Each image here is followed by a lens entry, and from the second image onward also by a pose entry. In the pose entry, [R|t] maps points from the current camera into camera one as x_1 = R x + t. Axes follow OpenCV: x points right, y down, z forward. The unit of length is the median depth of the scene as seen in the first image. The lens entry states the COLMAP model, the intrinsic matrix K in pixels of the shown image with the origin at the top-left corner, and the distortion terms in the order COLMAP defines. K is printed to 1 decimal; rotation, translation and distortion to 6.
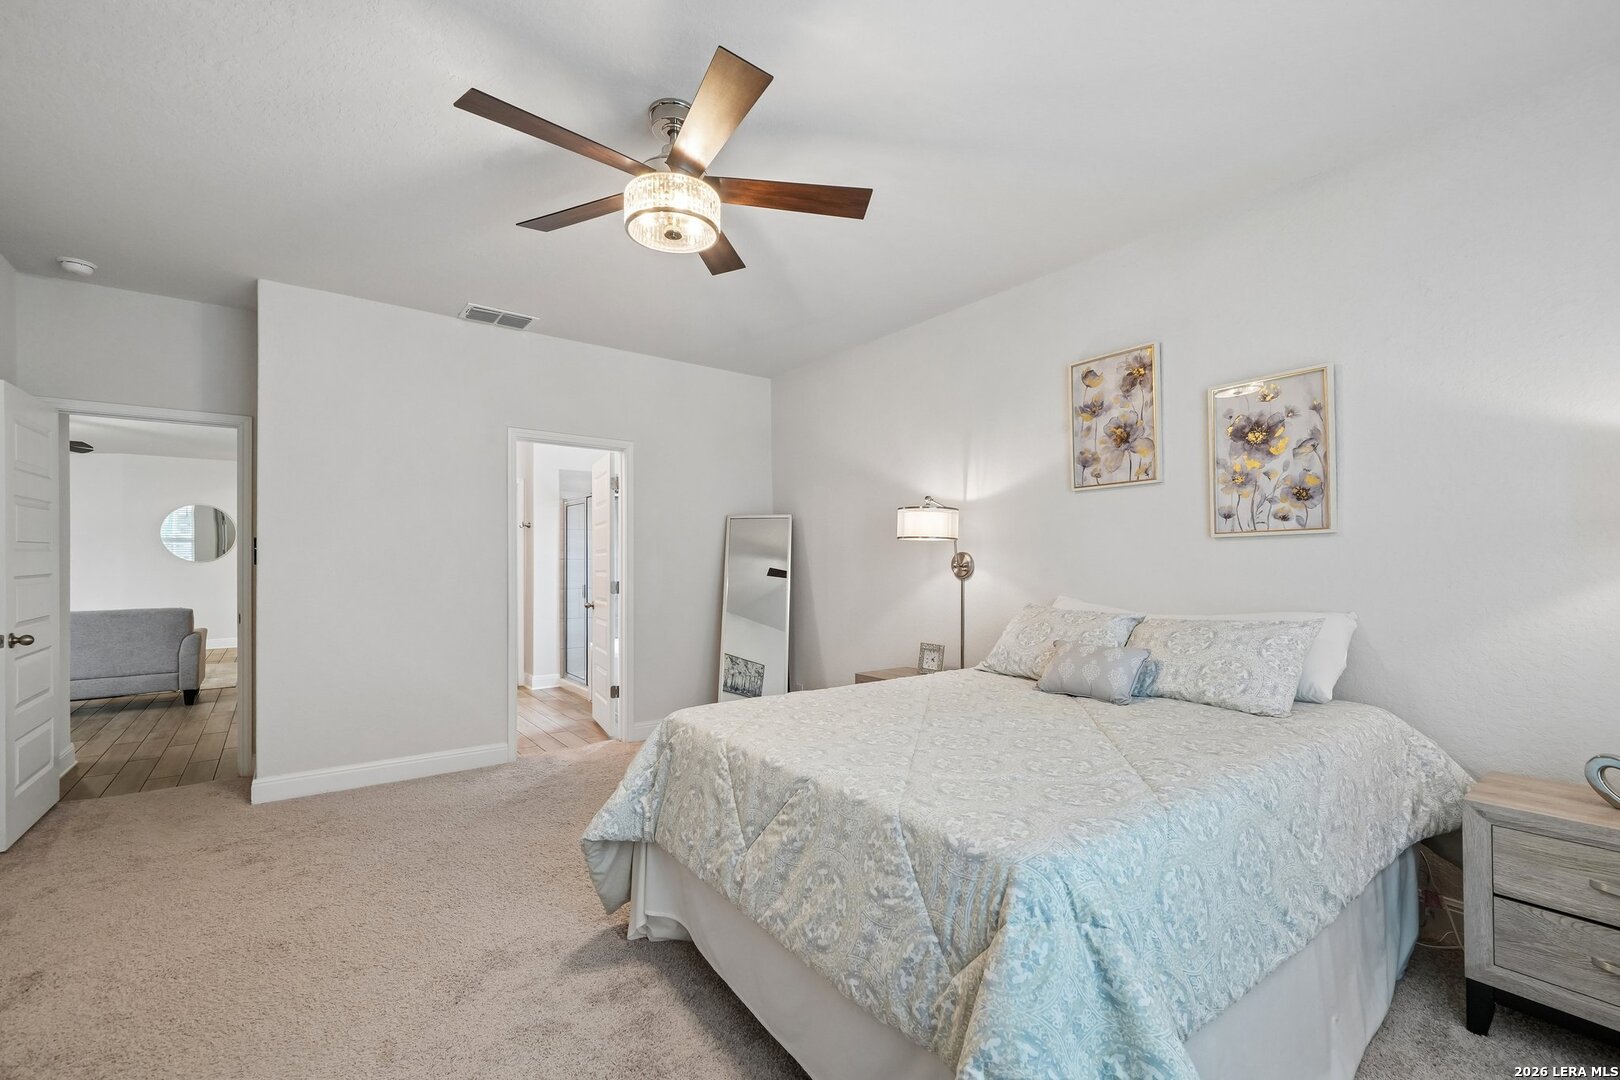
lens RADIAL K [[701.9, 0, 806.0], [0, 701.9, 556.9], [0, 0, 1]] dist [0.001658, 0.000171]
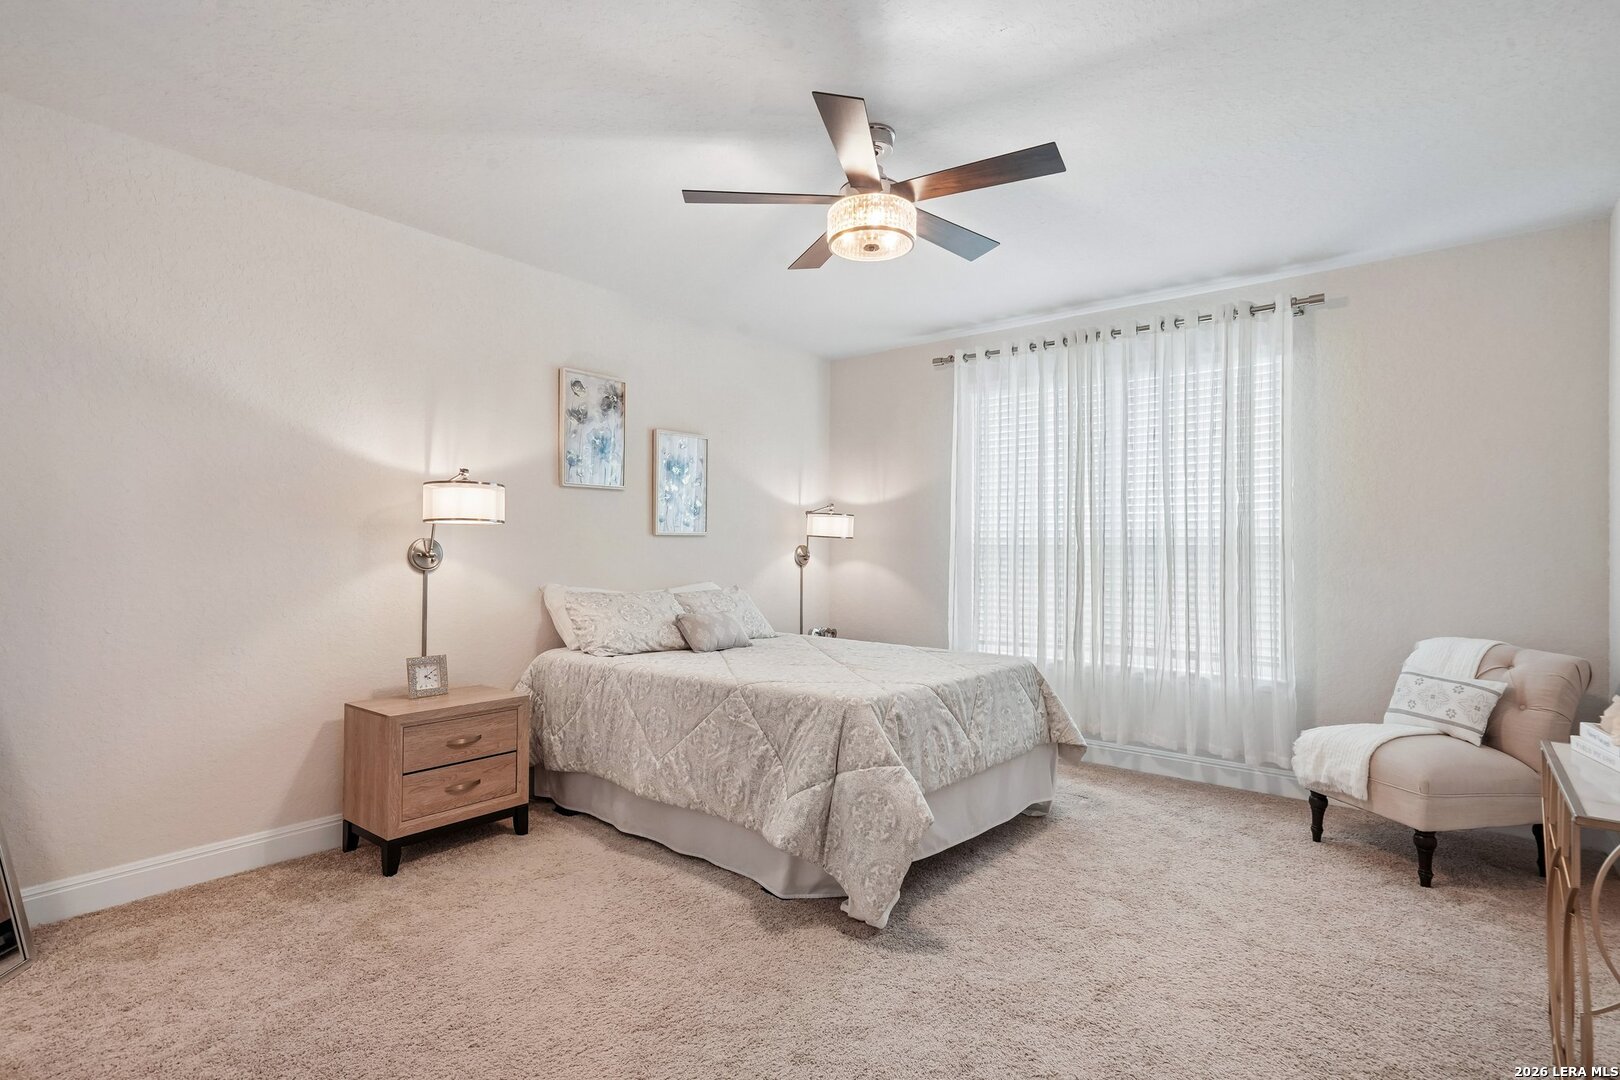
lens RADIAL K [[795.2, 0, 810.0], [0, 795.2, 540.0], [0, 0, 1]] dist [0.000196, -0.000001]
pose [[-0.253071, 0.010602, 0.967390, -0.954474], [-0.017812, 0.999719, -0.015616, 0.002018], [-0.967284, -0.021183, -0.252811, 0.999980]]
